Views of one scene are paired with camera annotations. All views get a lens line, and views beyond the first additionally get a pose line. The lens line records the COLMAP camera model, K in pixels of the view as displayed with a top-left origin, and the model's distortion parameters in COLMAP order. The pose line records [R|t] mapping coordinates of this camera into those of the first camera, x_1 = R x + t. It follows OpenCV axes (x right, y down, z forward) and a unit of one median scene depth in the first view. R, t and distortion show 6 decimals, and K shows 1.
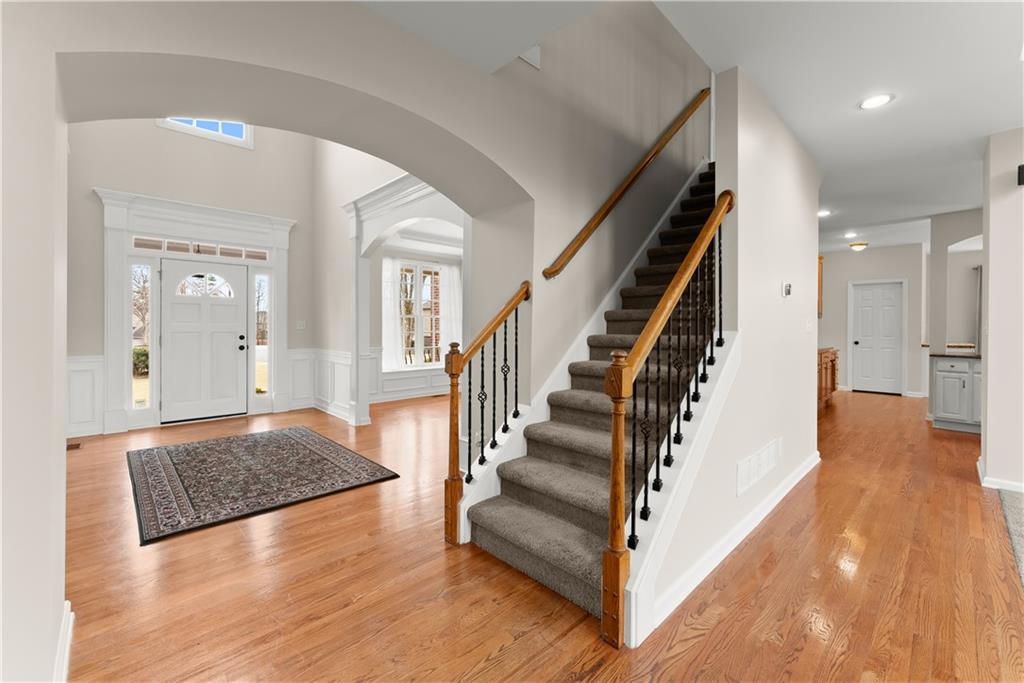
lens RADIAL K [[415.8, 0, 512.0], [0, 415.8, 341.5], [0, 0, 1]] dist [0.003645, 0.000088]
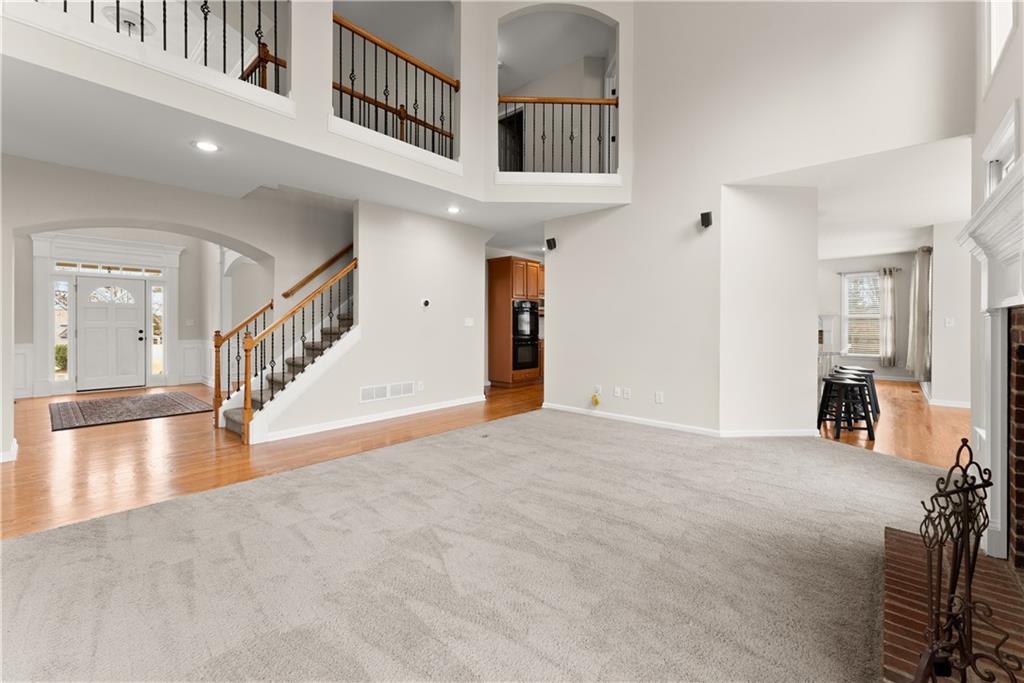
lens RADIAL K [[415.3, 0, 514.4], [0, 415.3, 337.4], [0, 0, 1]] dist [0.002263, 0.000051]
pose [[0.996827, -0.005725, 0.079393, 0.856916], [0.005906, 0.999980, -0.002046, 0.035508], [-0.079380, 0.002509, 0.996841, -0.860313]]
